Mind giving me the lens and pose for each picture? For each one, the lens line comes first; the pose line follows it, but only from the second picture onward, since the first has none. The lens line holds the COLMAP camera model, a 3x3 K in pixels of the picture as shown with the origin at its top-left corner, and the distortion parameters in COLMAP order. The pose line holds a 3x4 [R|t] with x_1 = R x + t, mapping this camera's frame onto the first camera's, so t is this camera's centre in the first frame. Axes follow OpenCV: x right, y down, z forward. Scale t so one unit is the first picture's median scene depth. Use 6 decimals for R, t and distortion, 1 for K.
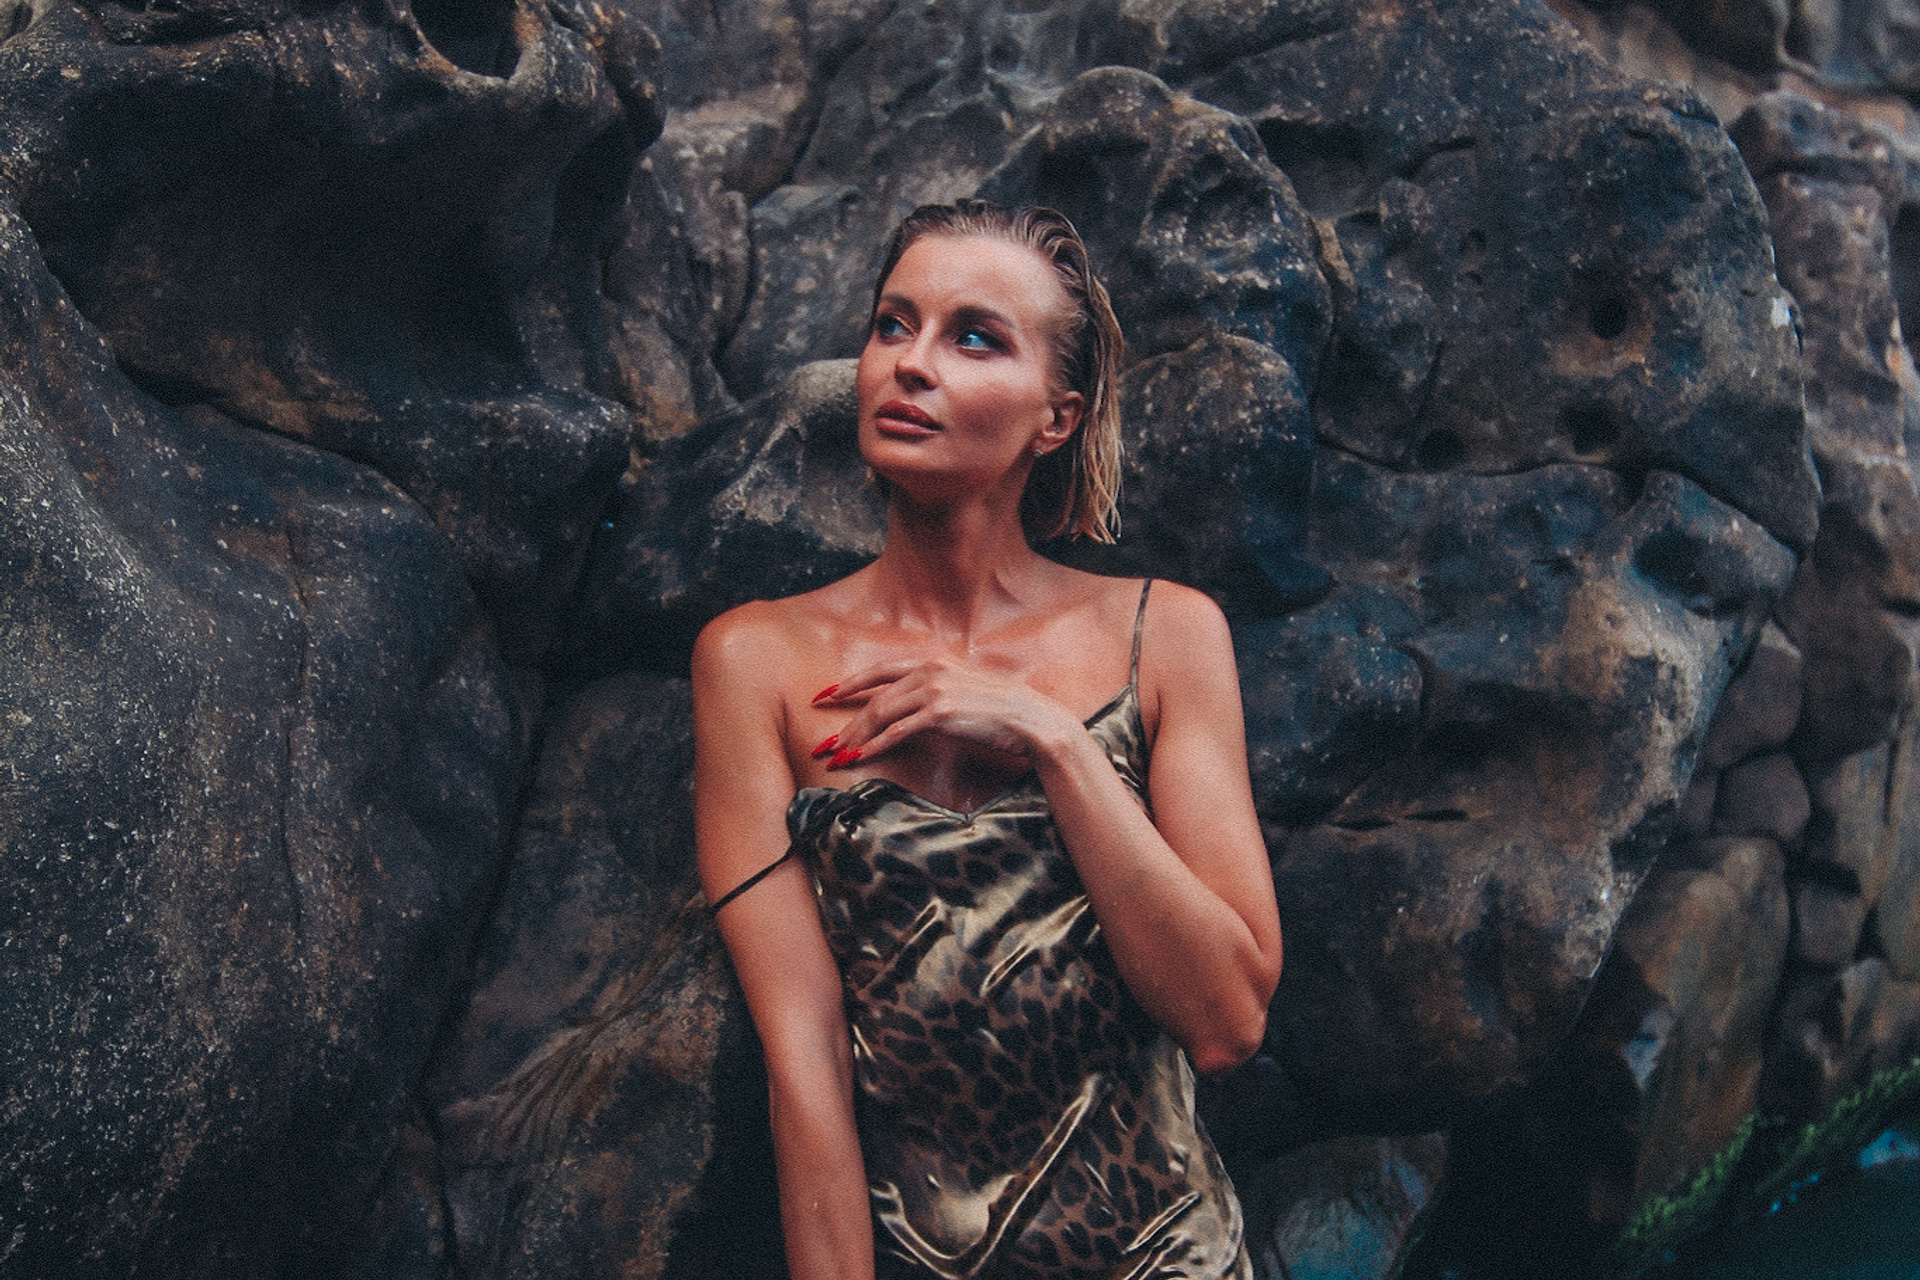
lens RADIAL K [[1993.6, 0, 1007.1], [0, 1993.6, 649.0], [0, 0, 1]] dist [-0.005023, -0.001334]
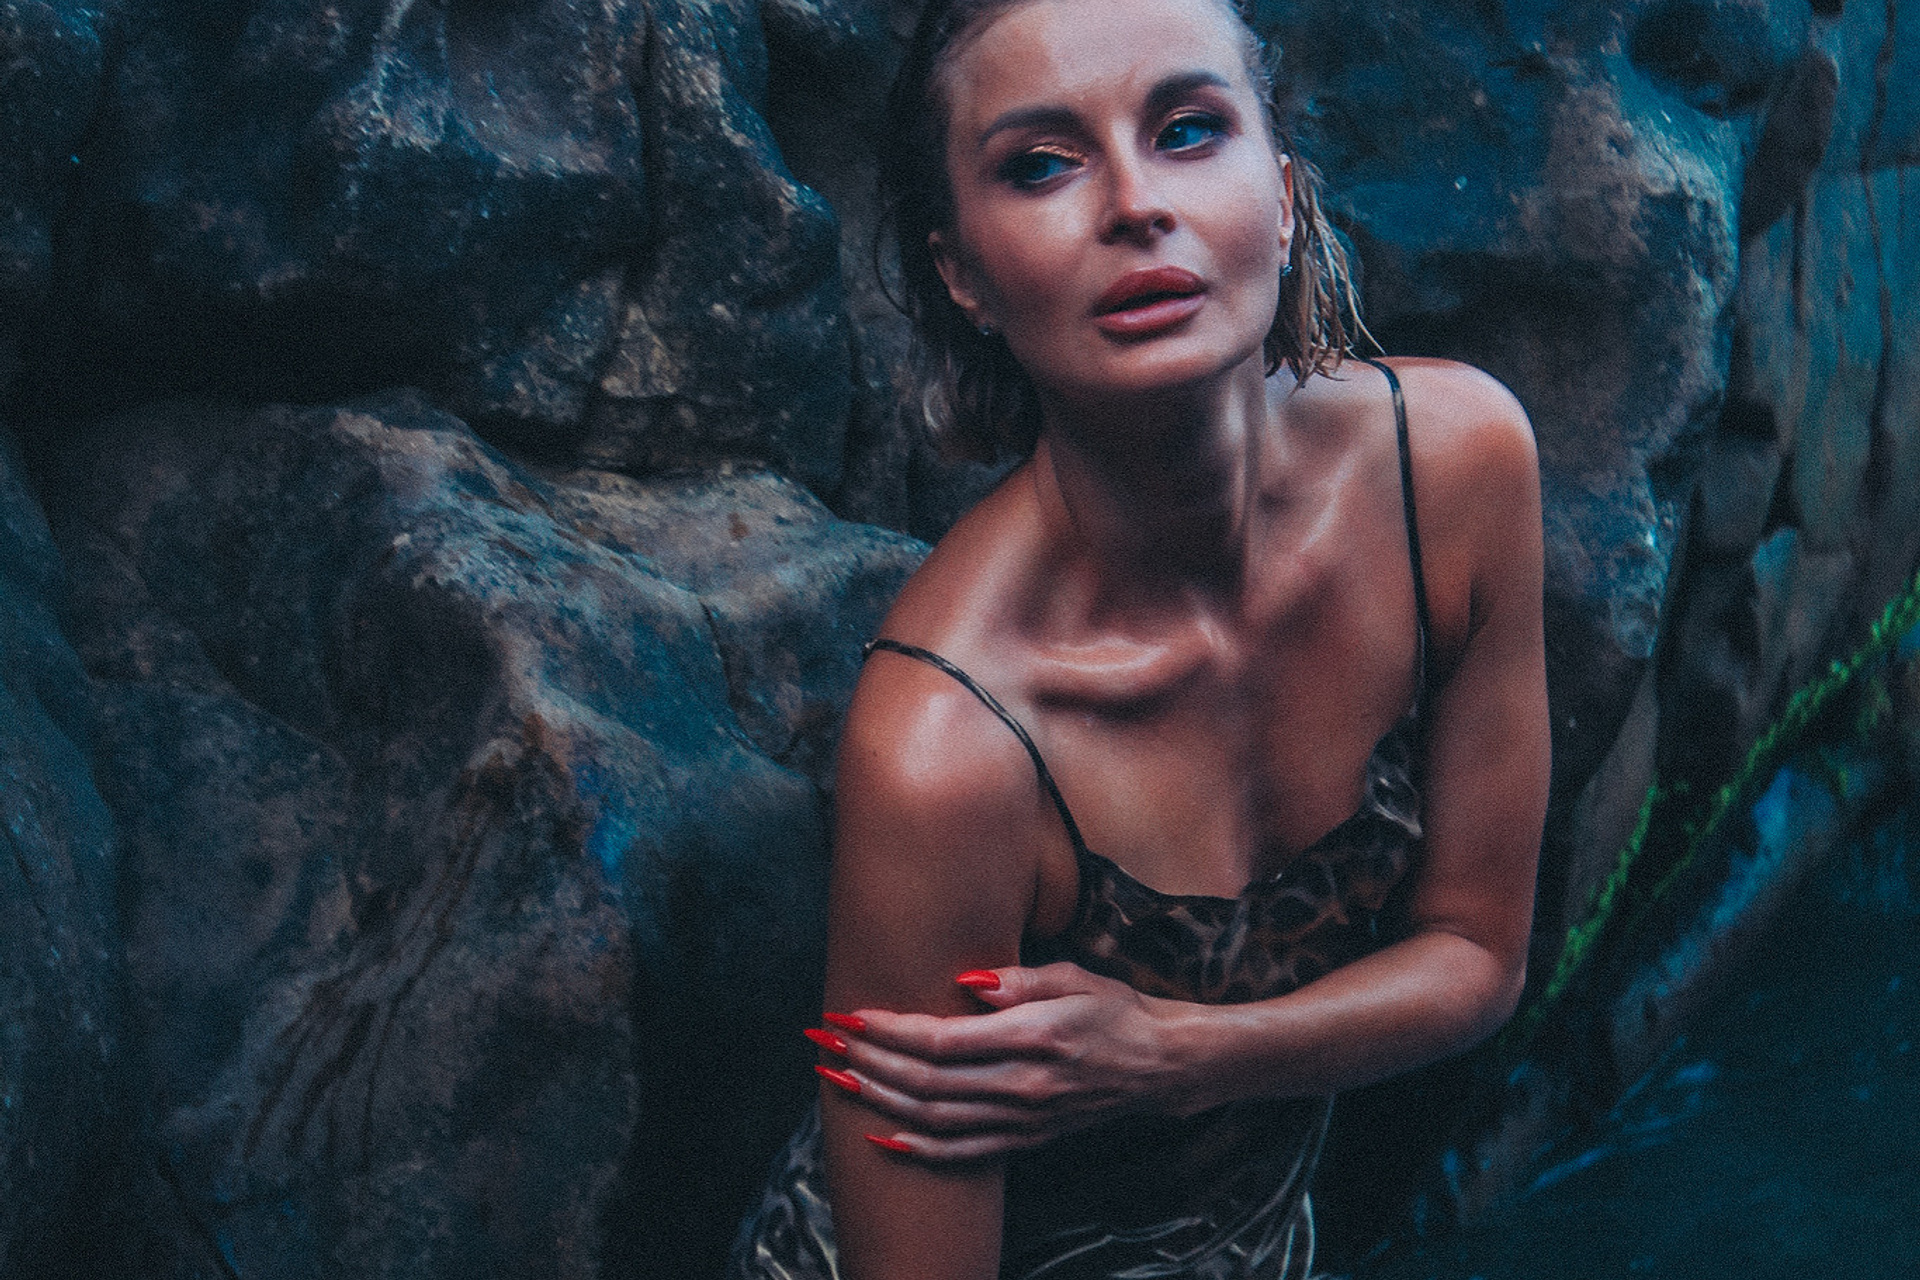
lens RADIAL K [[3779.1, 0, 1046.5], [0, 3779.1, 684.9], [0, 0, 1]] dist [0.044529, 0.015080]
pose [[0.944470, -0.153735, 0.290416, -0.287739], [0.100056, 0.976386, 0.191466, -0.100128], [-0.312993, -0.151776, 0.937550, -0.196298]]
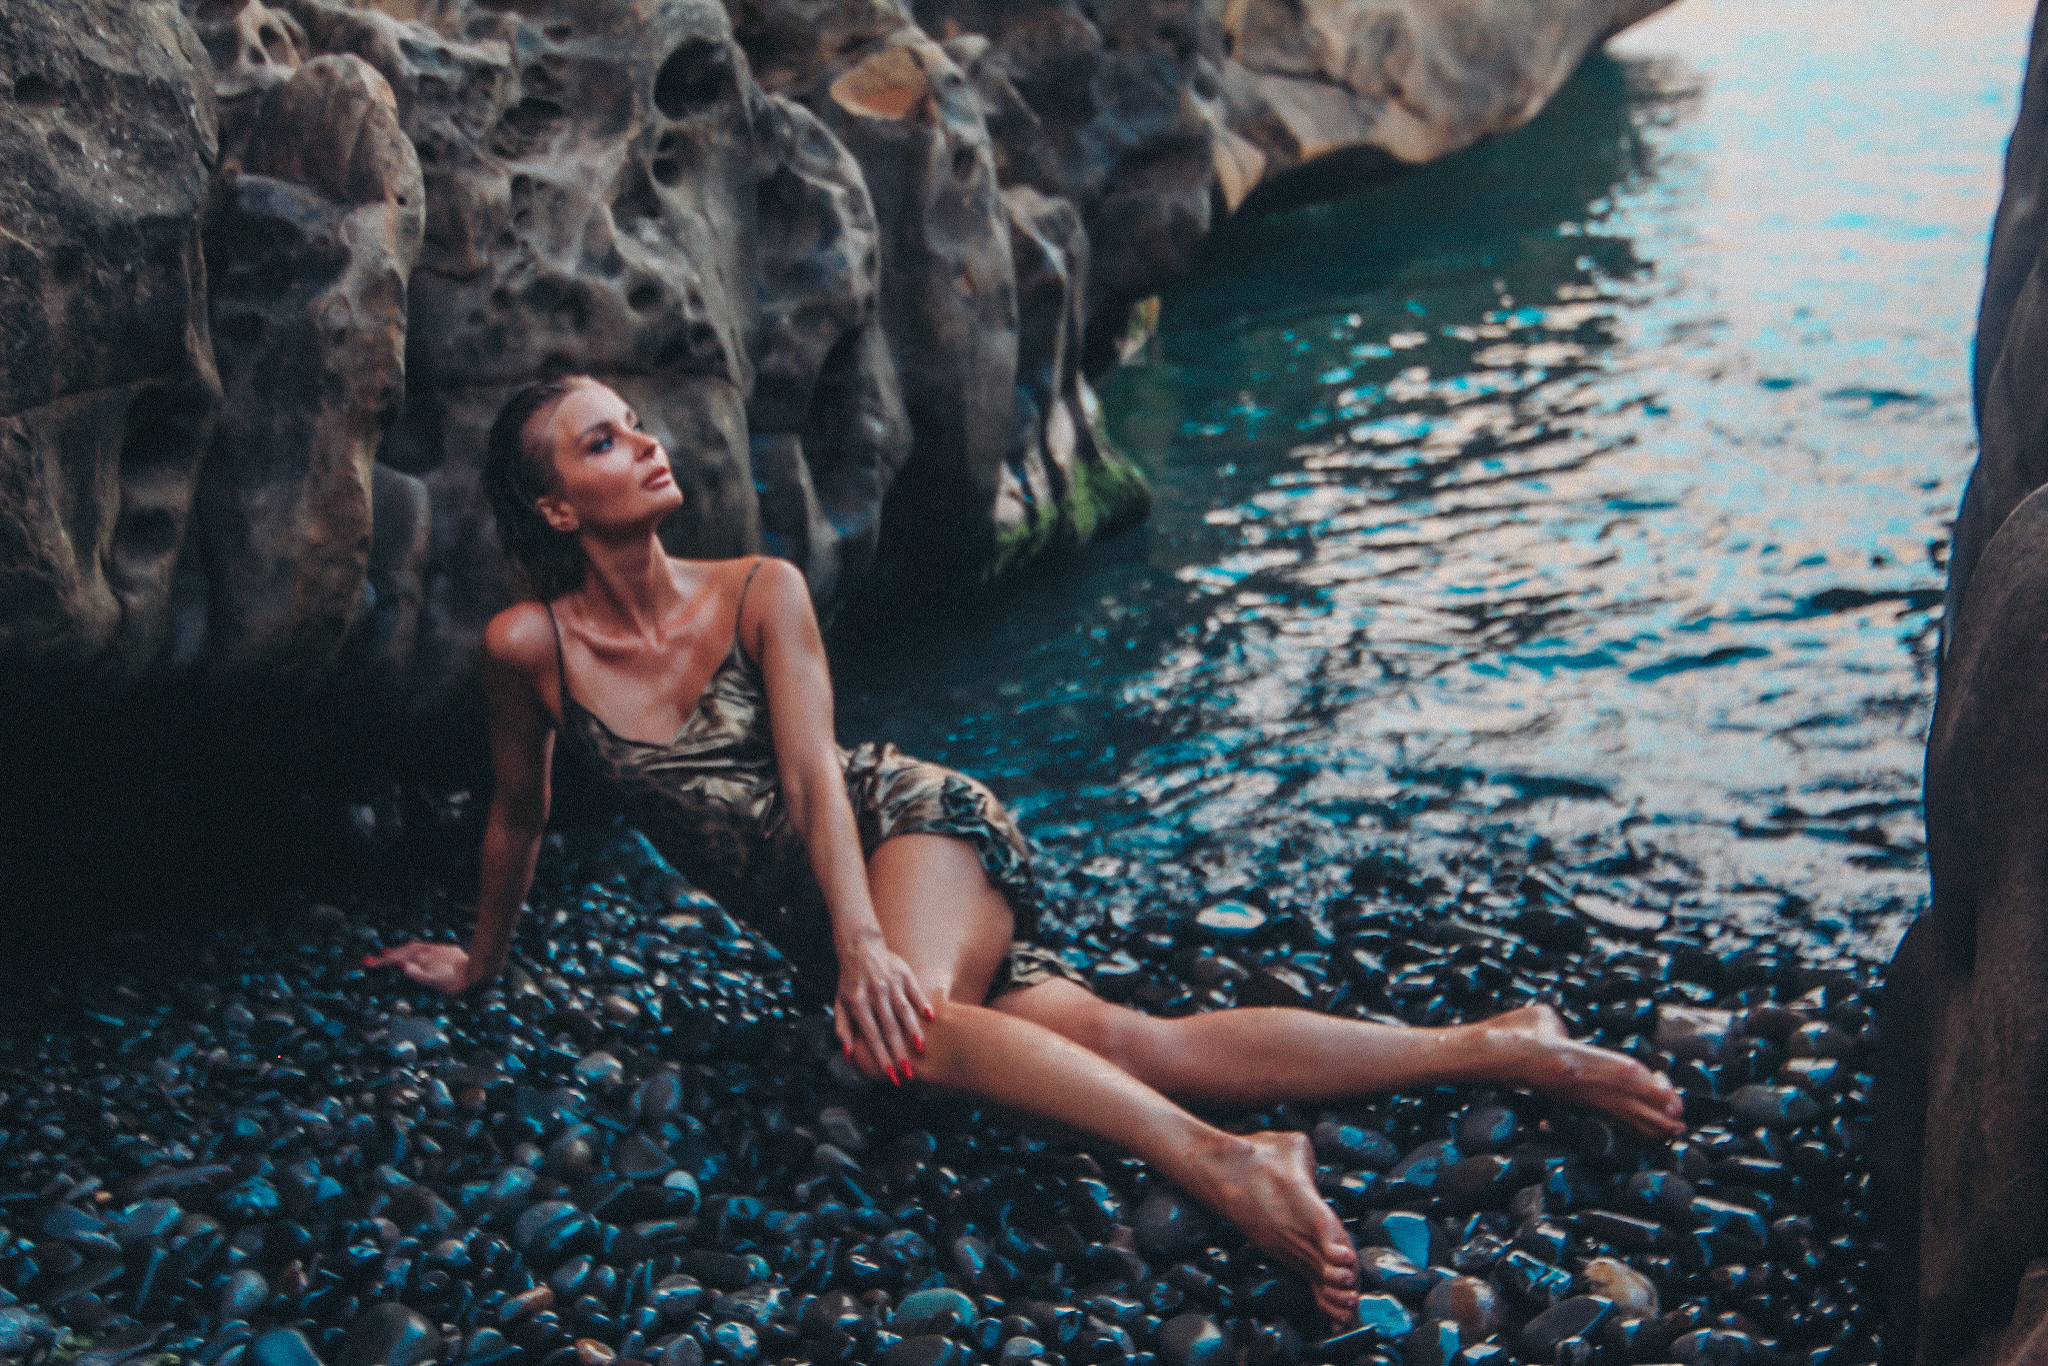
lens RADIAL K [[2156.2, 0, 1038.4], [0, 2156.2, 736.4], [0, 0, 1]] dist [0.015938, 0.010522]
pose [[0.803060, -0.264878, 0.533792, -1.762340], [0.092410, 0.940297, 0.327569, -0.200027], [-0.588689, -0.213730, 0.779593, -1.484736]]
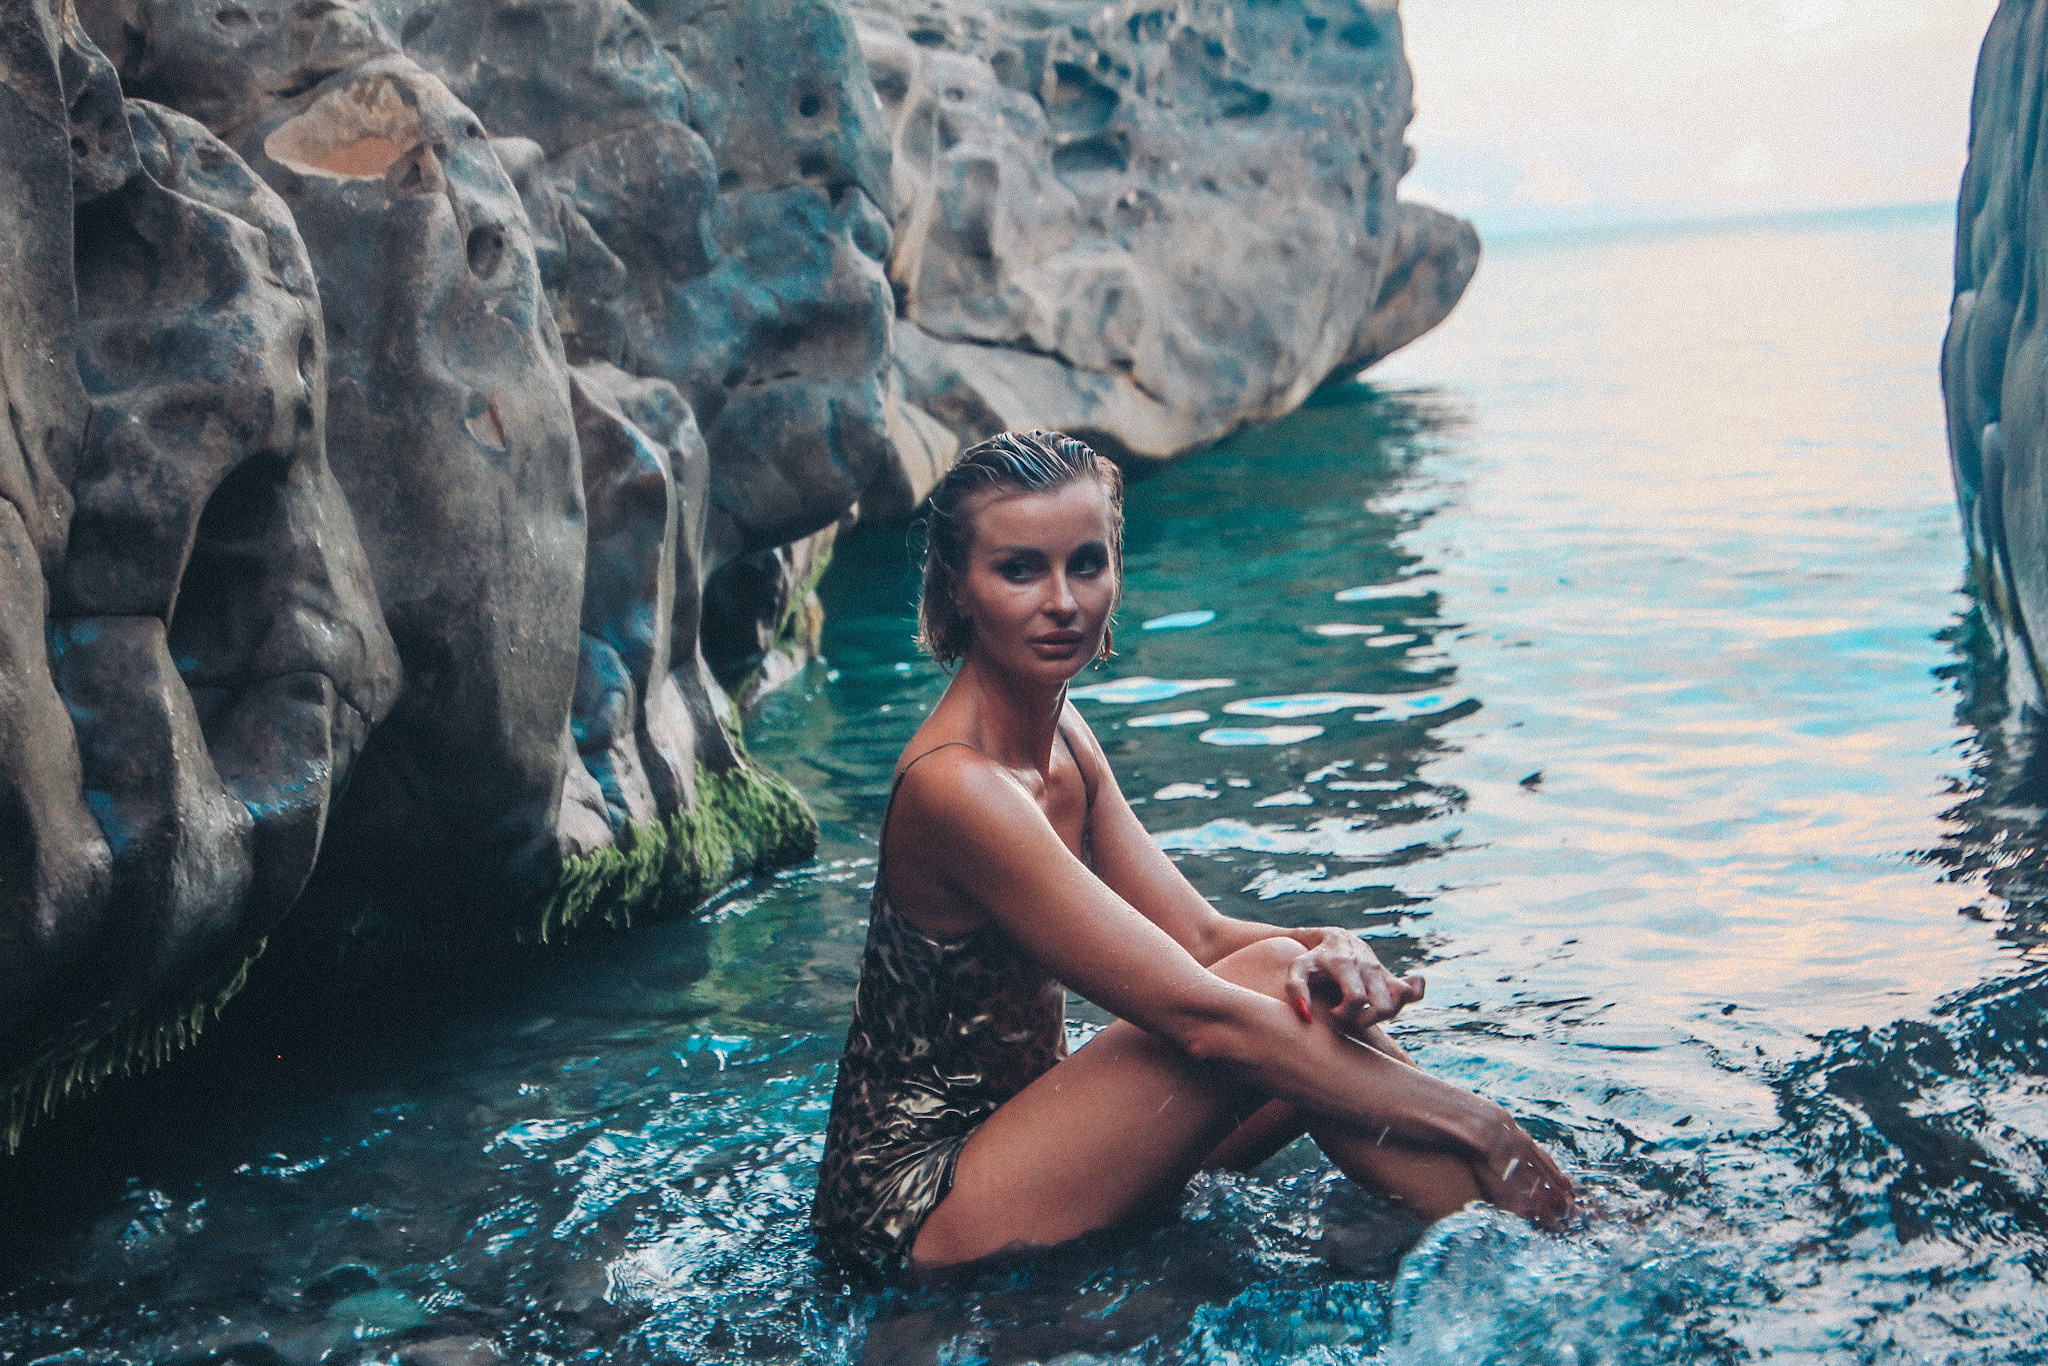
lens RADIAL K [[2678.2, 0, 1039.5], [0, 2678.2, 718.4], [0, 0, 1]] dist [0.044401, -0.014924]
pose [[0.714494, -0.172729, 0.677984, -1.417062], [0.107236, 0.984632, 0.137843, 0.080229], [-0.691374, -0.025784, 0.722037, -1.036874]]
